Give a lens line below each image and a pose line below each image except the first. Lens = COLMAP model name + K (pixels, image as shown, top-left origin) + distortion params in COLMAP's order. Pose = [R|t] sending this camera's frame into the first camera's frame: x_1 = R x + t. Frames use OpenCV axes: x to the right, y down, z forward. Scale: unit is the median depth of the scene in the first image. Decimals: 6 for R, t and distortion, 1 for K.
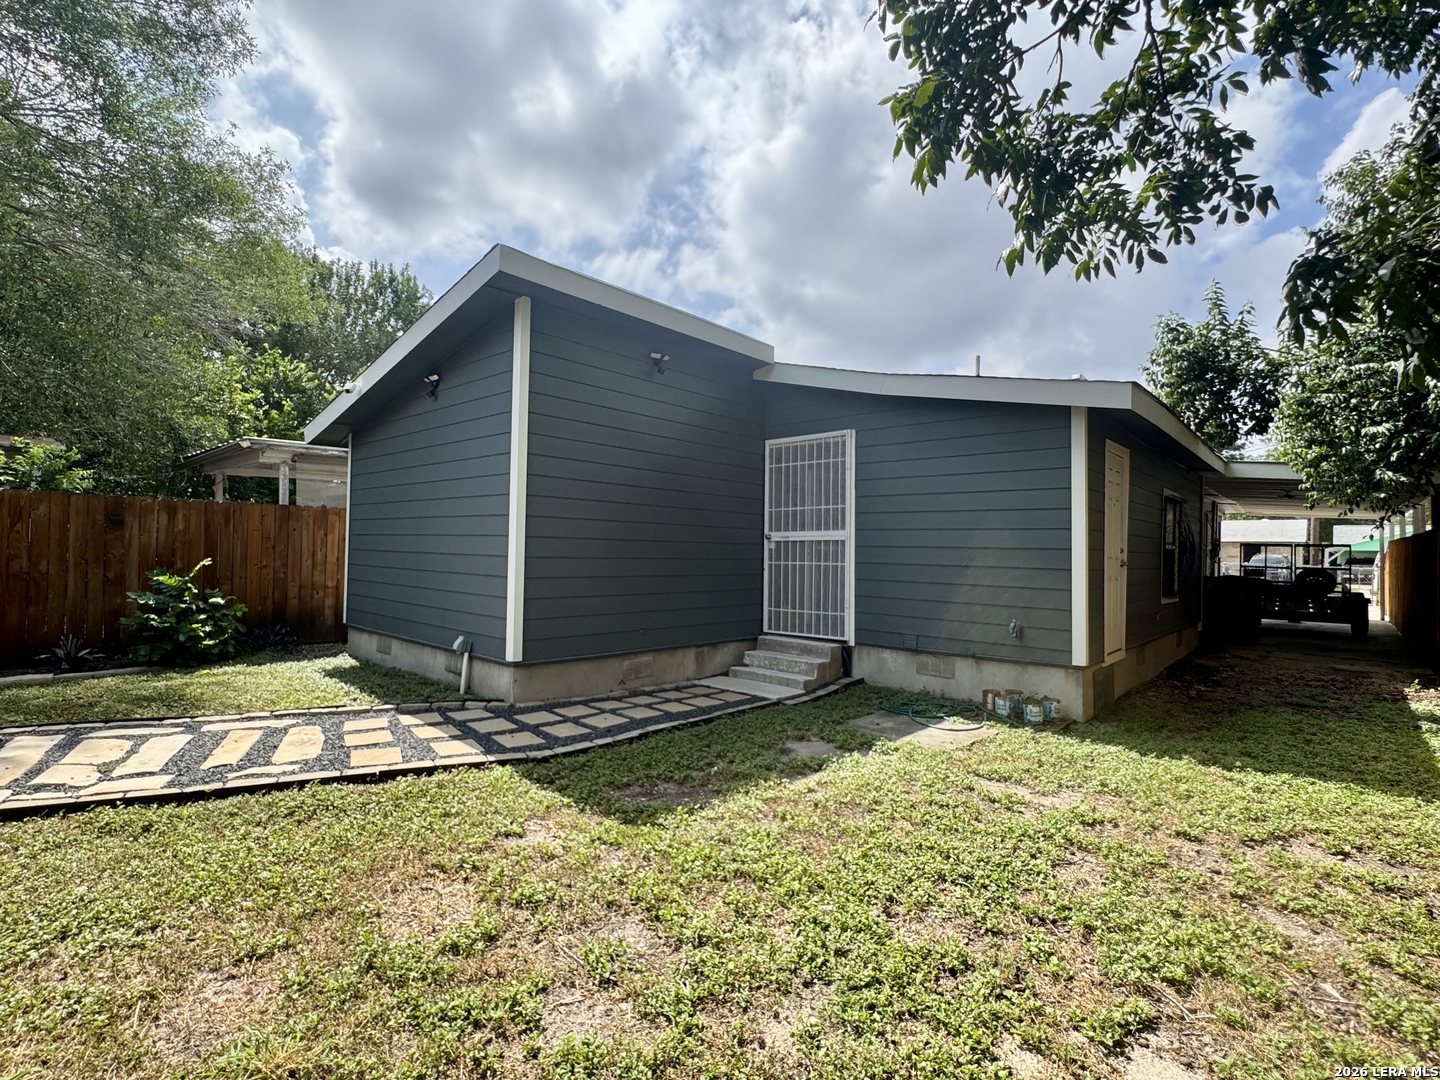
lens RADIAL K [[692.9, 0, 711.4], [0, 692.9, 536.2], [0, 0, 1]] dist [-0.000695, -0.000725]
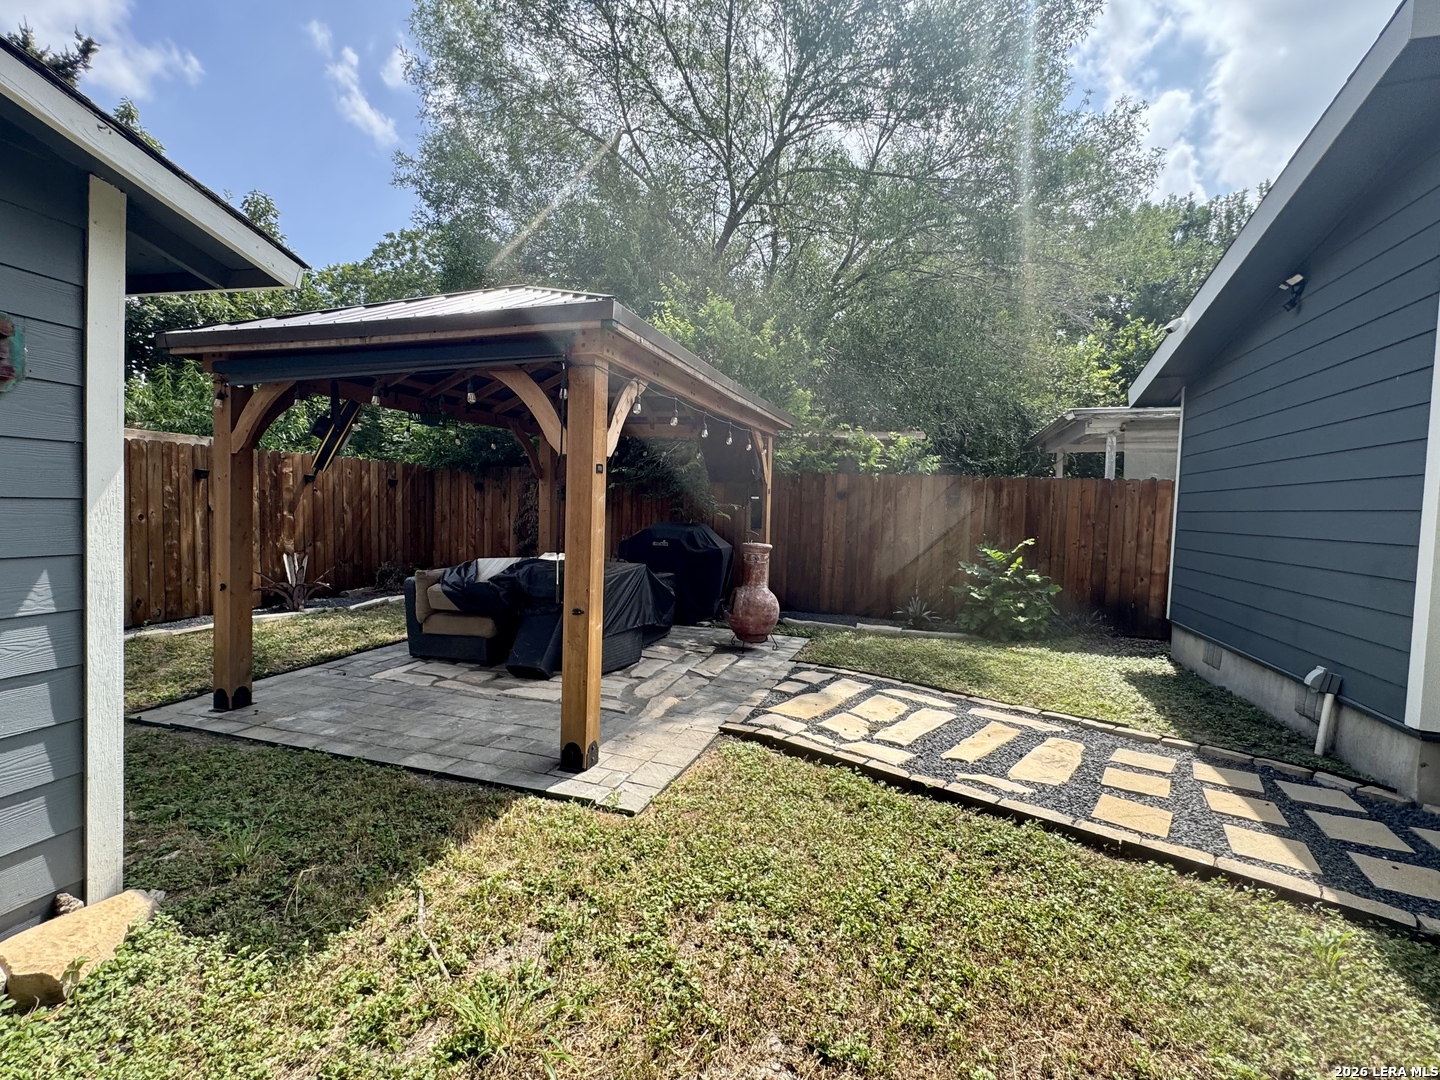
lens RADIAL K [[692.9, 0, 709.1], [0, 692.9, 539.5], [0, 0, 1]] dist [-0.000695, -0.000725]
pose [[0.419569, 0.037087, -0.906966, -0.023783], [-0.008125, 0.999278, 0.037103, 0.008012], [0.907687, -0.008198, 0.419568, 0.276641]]
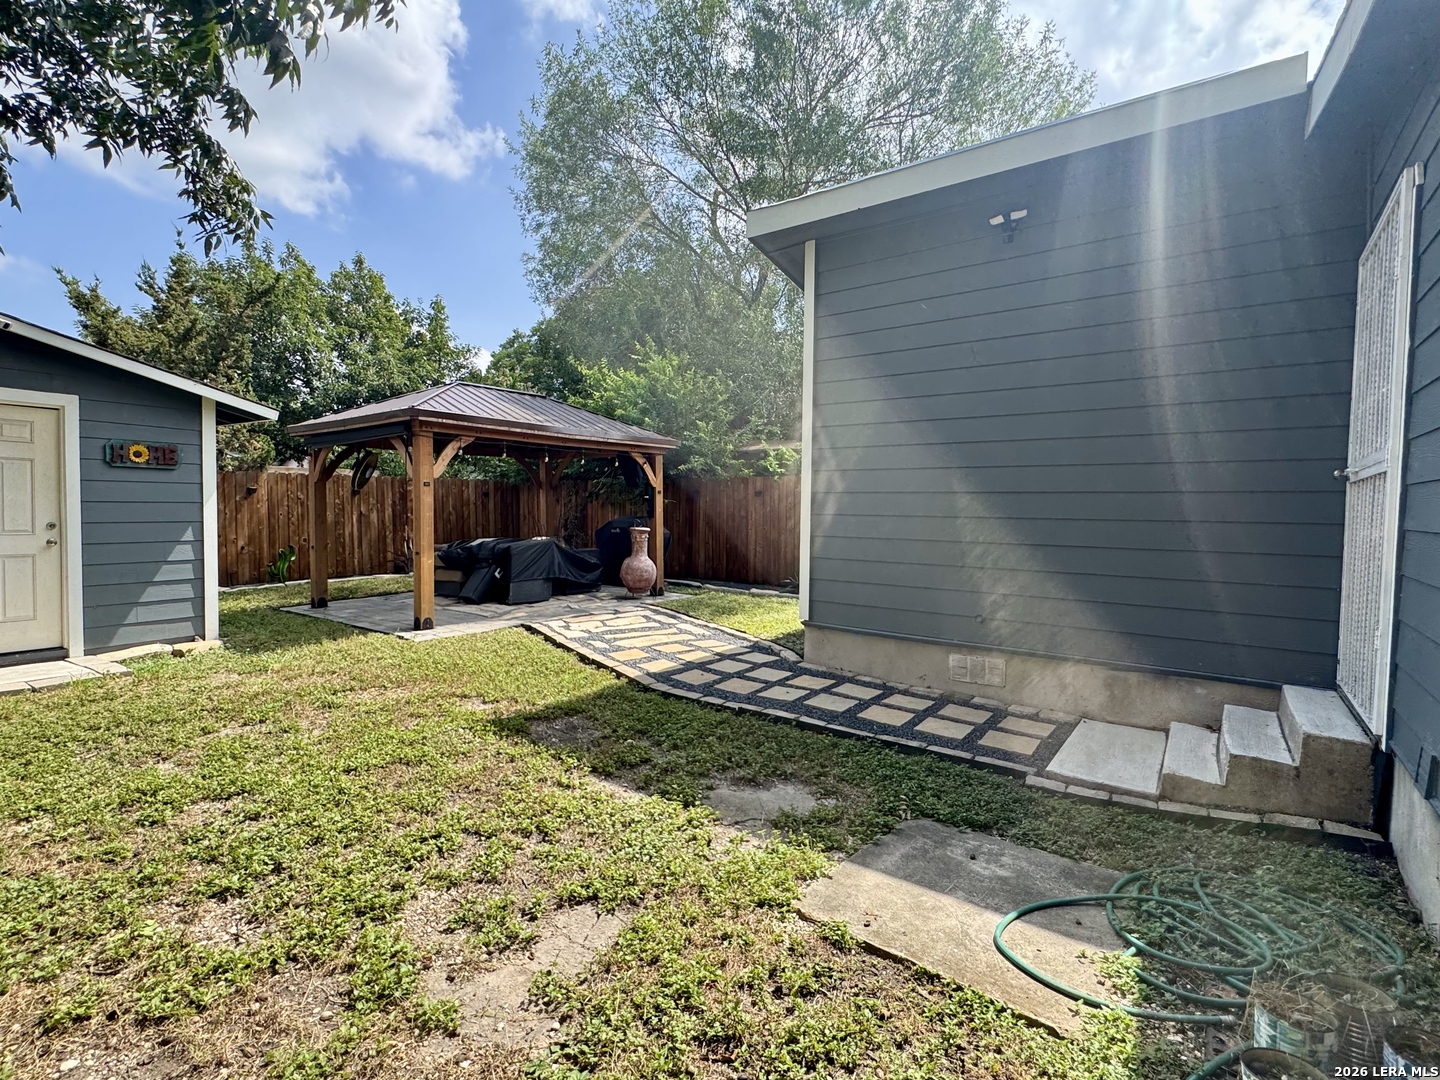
lens RADIAL K [[692.9, 0, 715.9], [0, 692.9, 539.4], [0, 0, 1]] dist [-0.000695, -0.000725]
pose [[0.112709, 0.027020, -0.993261, 0.824240], [0.009690, 0.999553, 0.028291, 0.044439], [0.993581, -0.012814, 0.112397, 0.921786]]
